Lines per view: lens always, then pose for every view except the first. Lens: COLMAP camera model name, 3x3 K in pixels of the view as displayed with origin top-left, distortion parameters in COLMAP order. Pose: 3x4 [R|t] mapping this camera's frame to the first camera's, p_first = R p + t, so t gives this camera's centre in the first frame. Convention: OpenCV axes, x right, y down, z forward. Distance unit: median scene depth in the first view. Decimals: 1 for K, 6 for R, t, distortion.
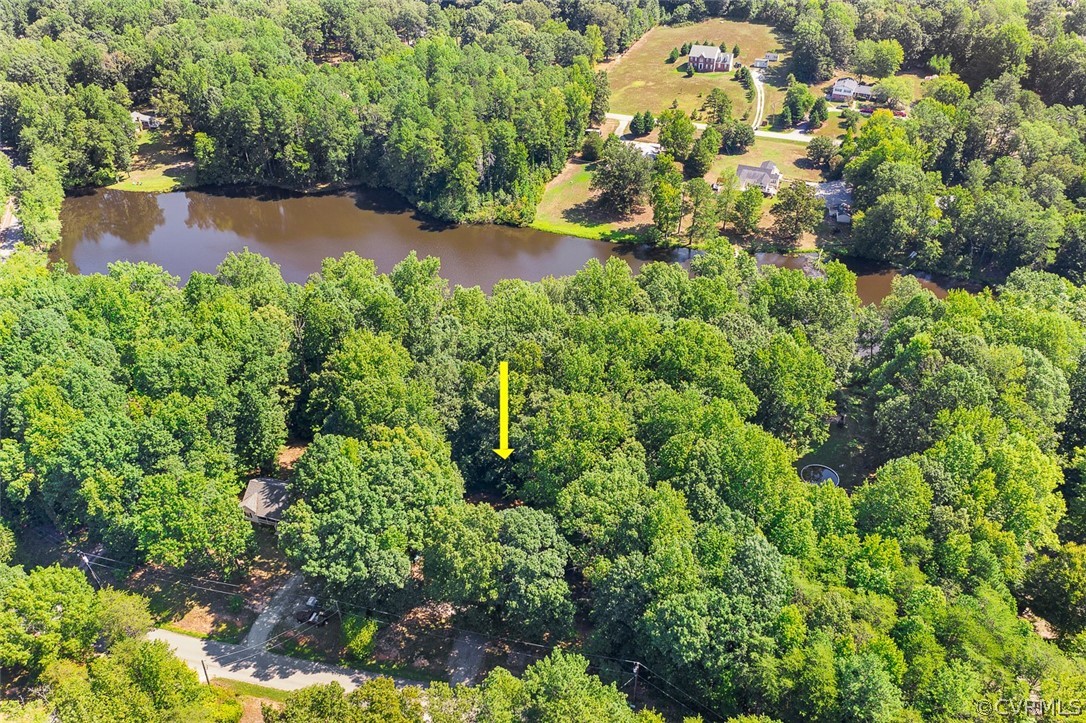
lens RADIAL K [[844.8, 0, 543.0], [0, 844.8, 361.5], [0, 0, 1]] dist [-0.029703, 0.019662]
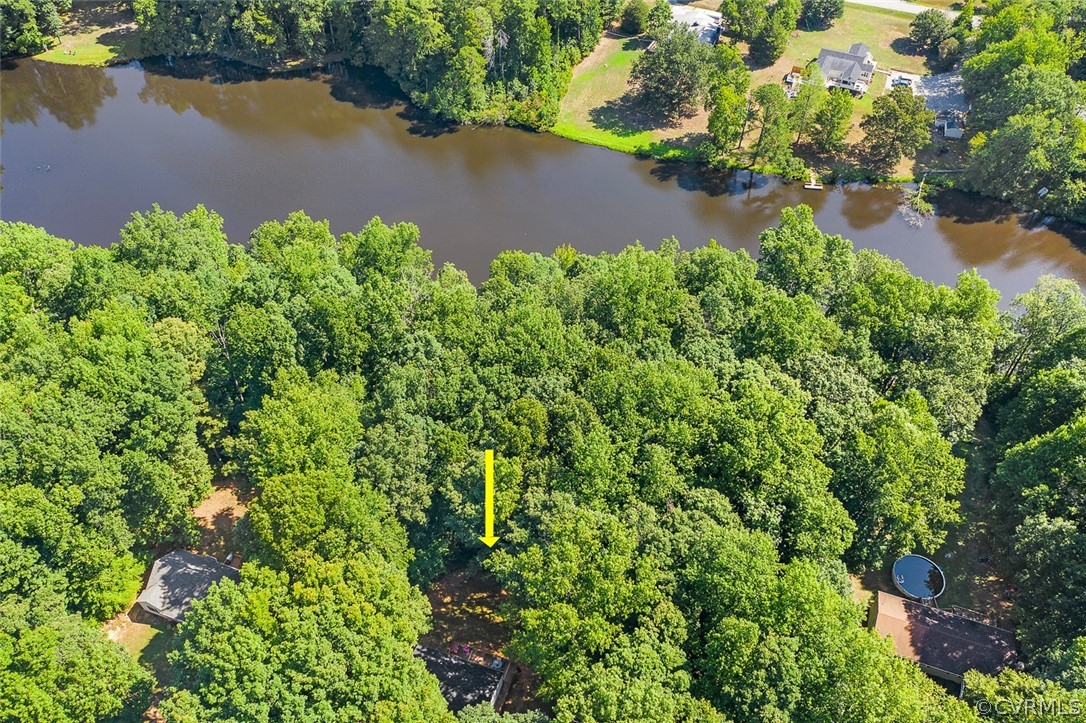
lens RADIAL K [[844.8, 0, 543.0], [0, 844.8, 361.5], [0, 0, 1]] dist [-0.029703, 0.019662]
pose [[0.998960, 0.034104, -0.030272, 0.009258], [-0.026873, 0.976591, 0.213420, -0.120700], [0.036842, -0.212384, 0.976492, 0.187534]]
